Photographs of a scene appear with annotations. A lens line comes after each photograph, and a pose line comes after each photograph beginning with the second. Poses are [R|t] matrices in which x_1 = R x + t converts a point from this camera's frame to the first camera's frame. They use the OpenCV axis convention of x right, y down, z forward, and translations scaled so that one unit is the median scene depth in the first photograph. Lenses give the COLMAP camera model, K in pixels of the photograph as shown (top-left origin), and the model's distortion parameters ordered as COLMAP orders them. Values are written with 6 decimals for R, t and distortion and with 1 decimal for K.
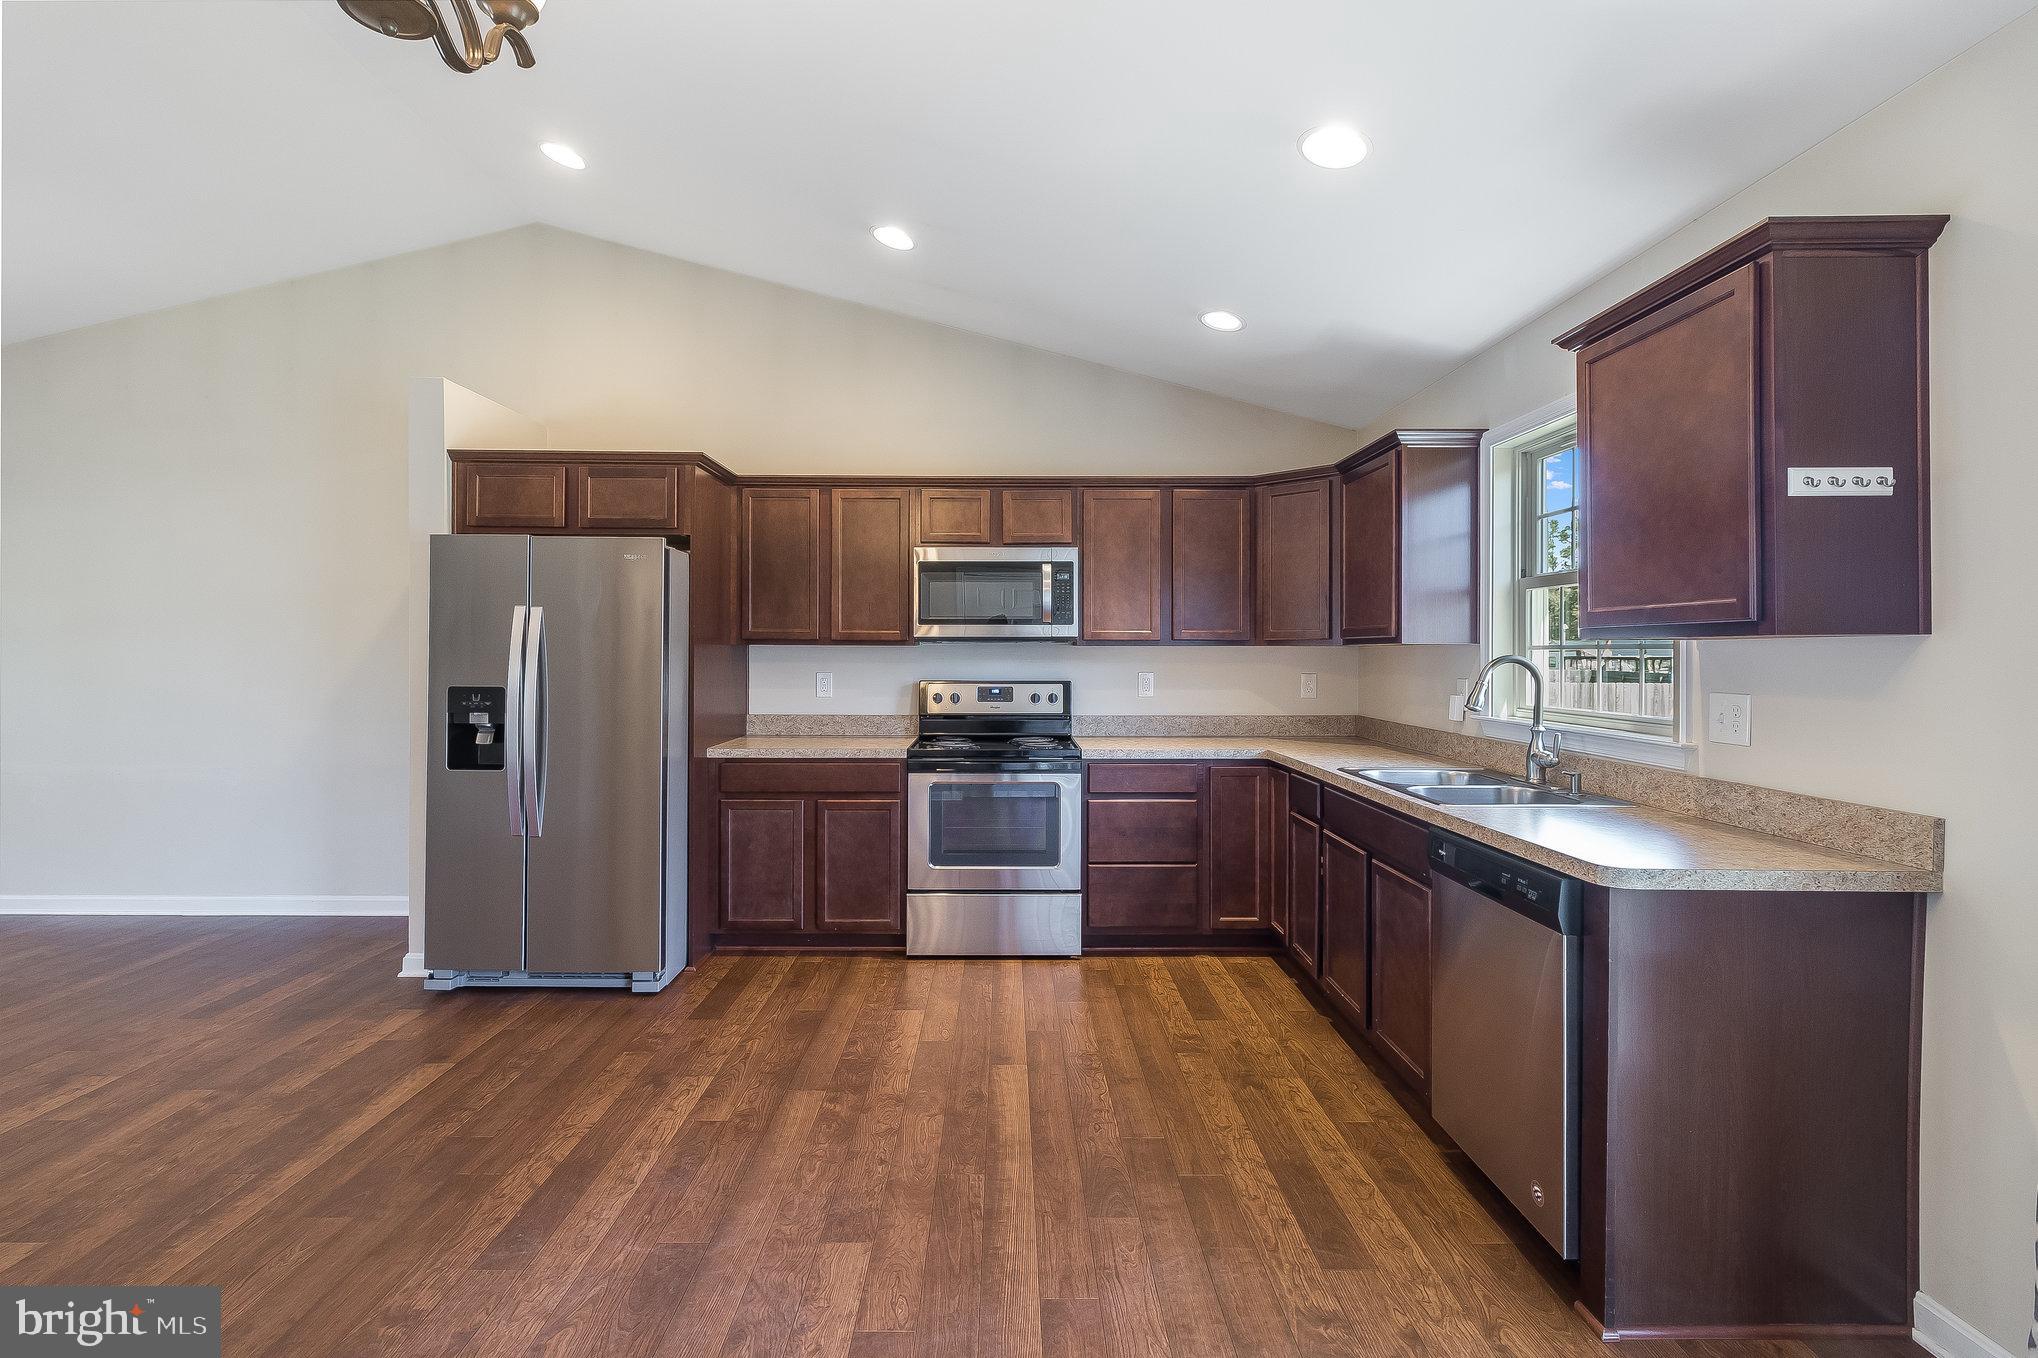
lens RADIAL K [[943.6, 0, 1038.4], [0, 943.6, 650.9], [0, 0, 1]] dist [0.000440, -0.001650]
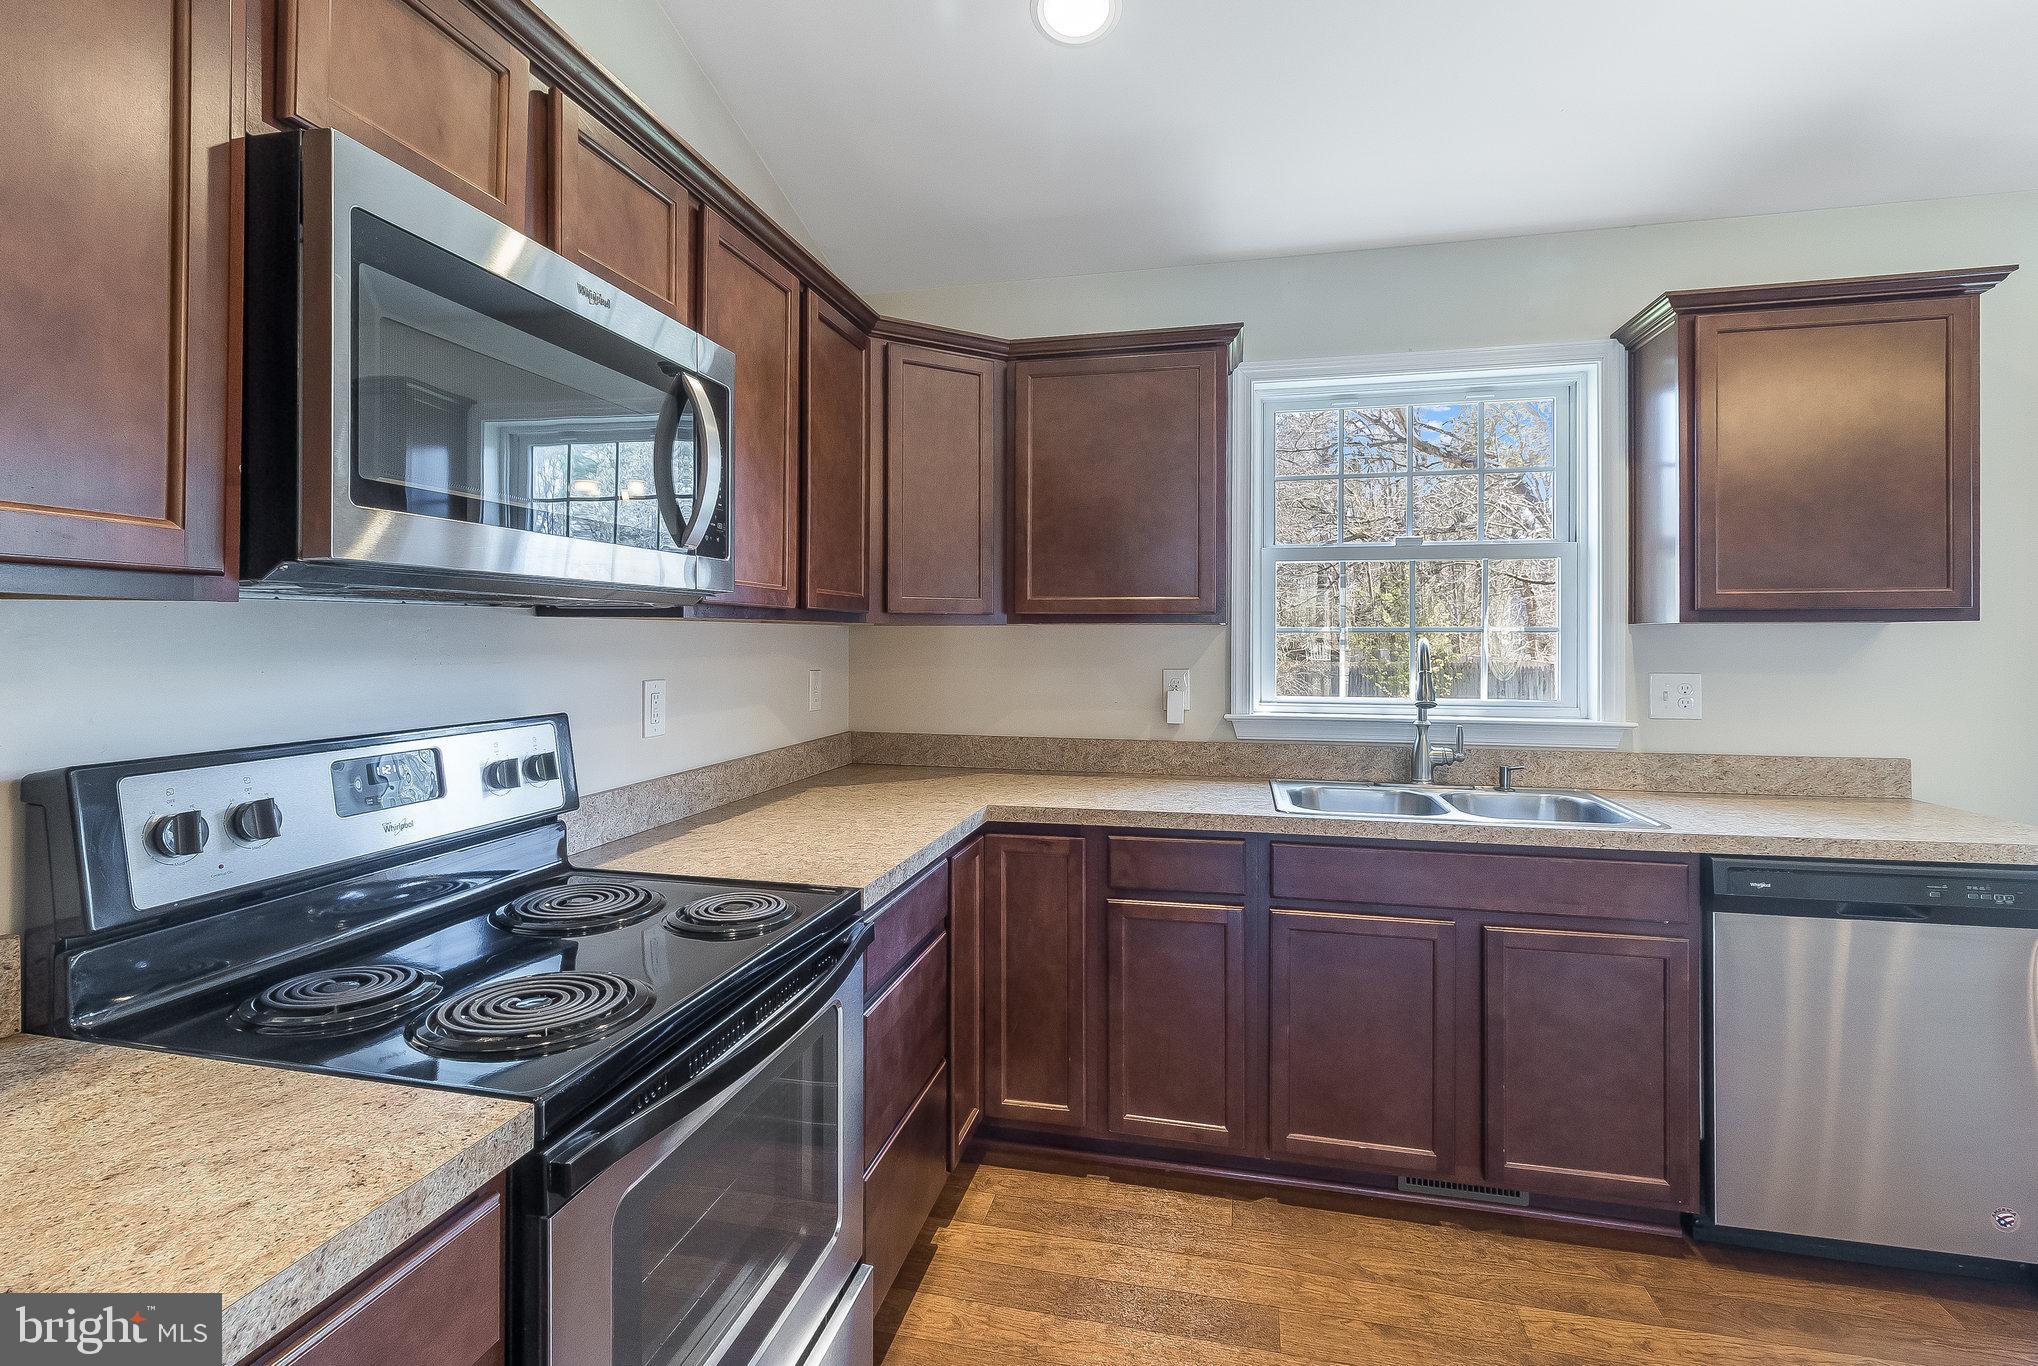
lens RADIAL K [[943.6, 0, 1011.8], [0, 943.6, 640.9], [0, 0, 1]] dist [0.000440, -0.001650]
pose [[0.265050, -0.003950, 0.964227, -0.323648], [-0.001696, 0.999988, 0.004563, 0.002455], [-0.964233, -0.002845, 0.265040, 0.889011]]
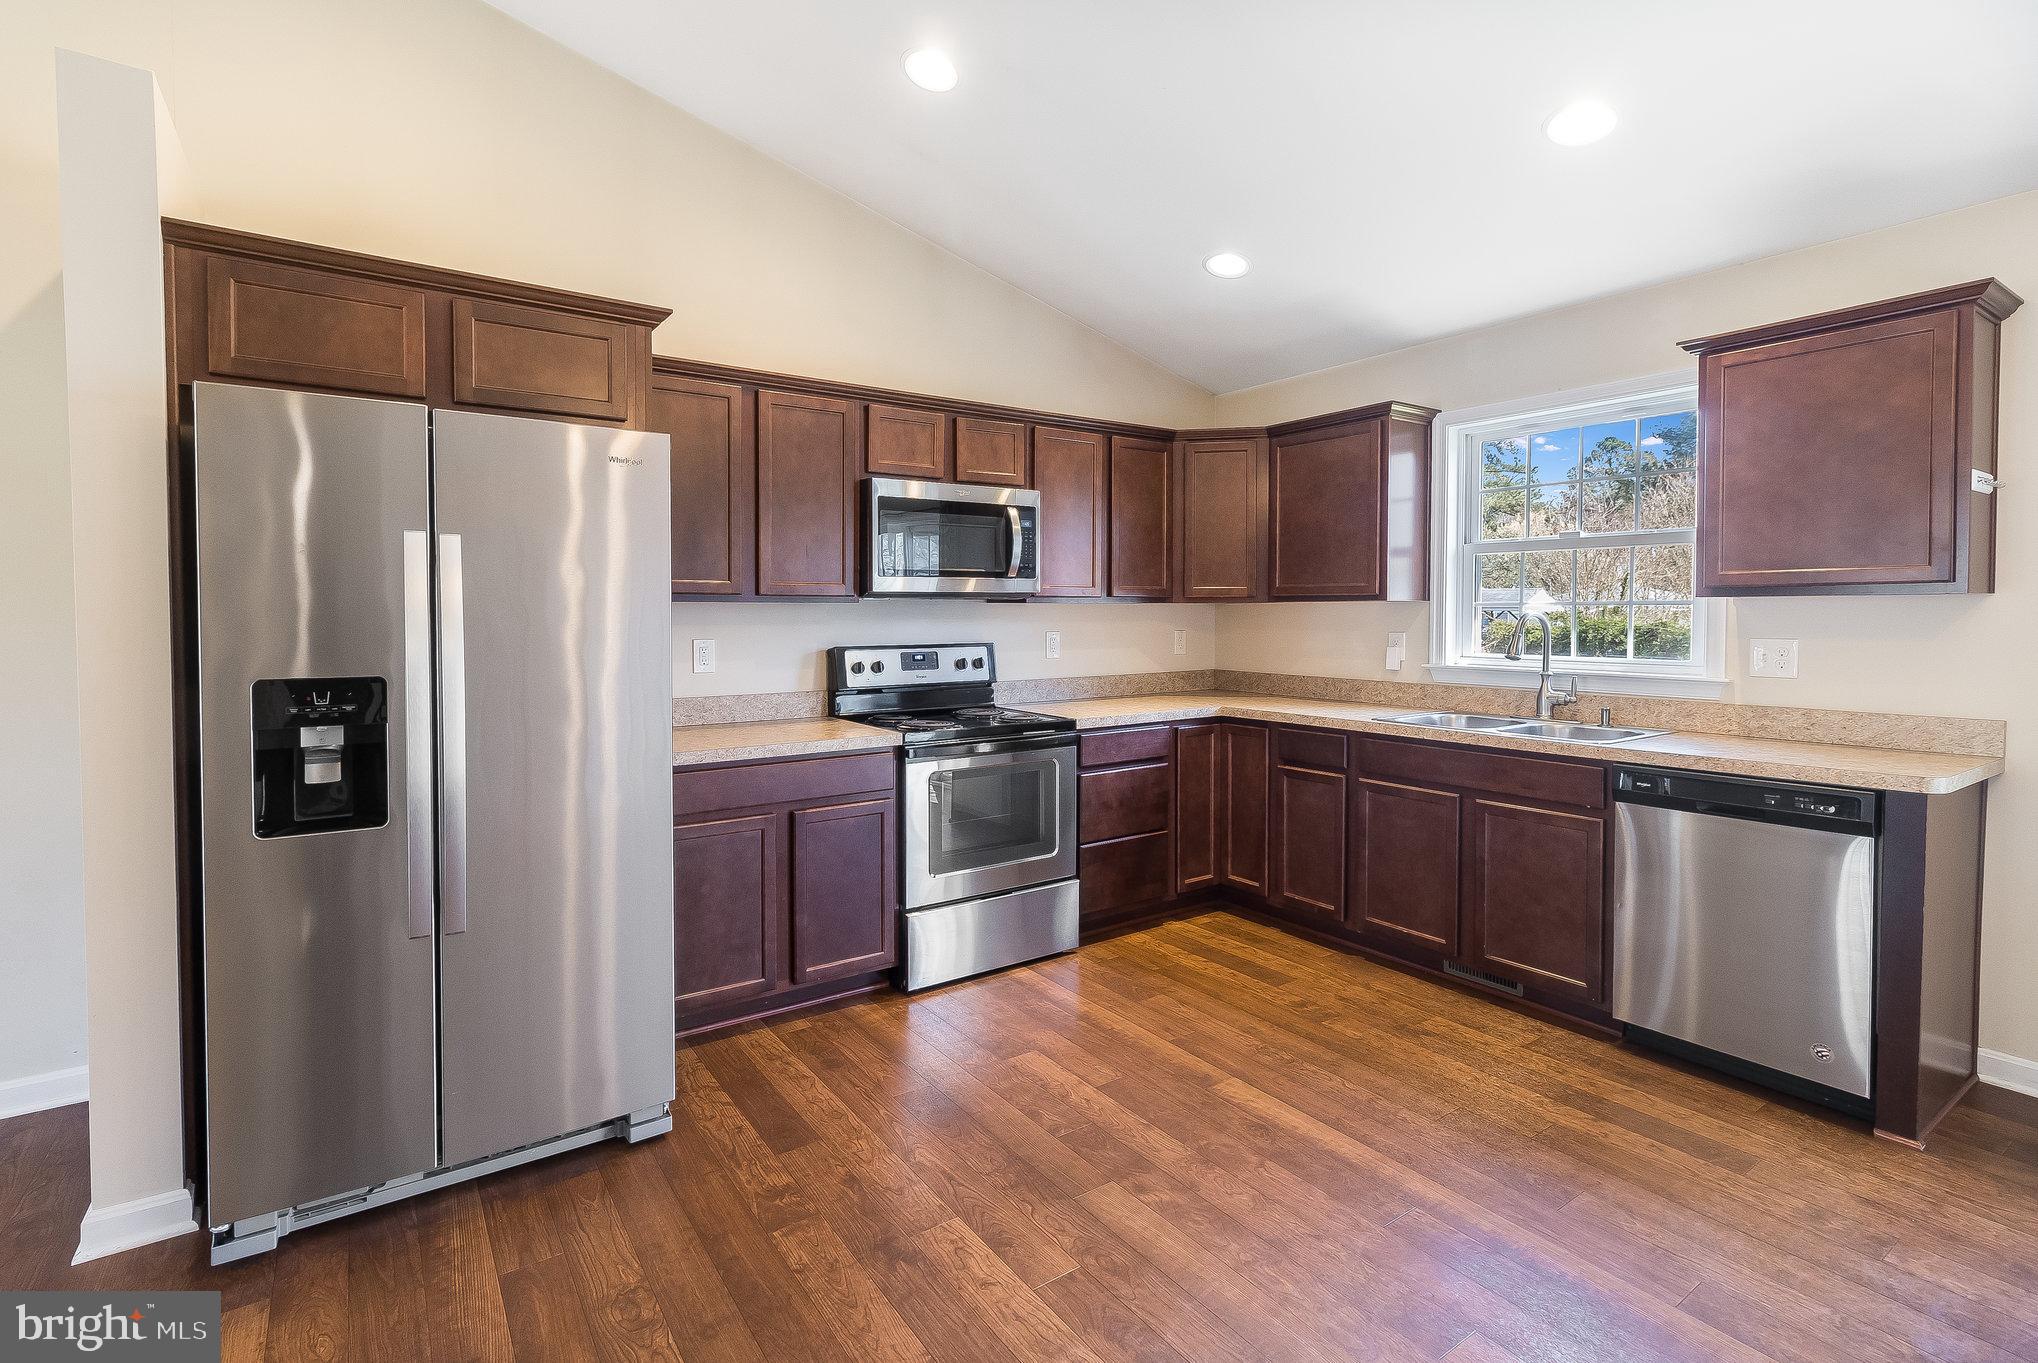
lens RADIAL K [[943.6, 0, 1031.9], [0, 943.6, 639.9], [0, 0, 1]] dist [0.000440, -0.001650]
pose [[0.829877, -0.021358, 0.557538, -0.512556], [0.003463, 0.999445, 0.033131, -0.000059], [-0.557936, -0.025564, 0.829490, 0.301416]]
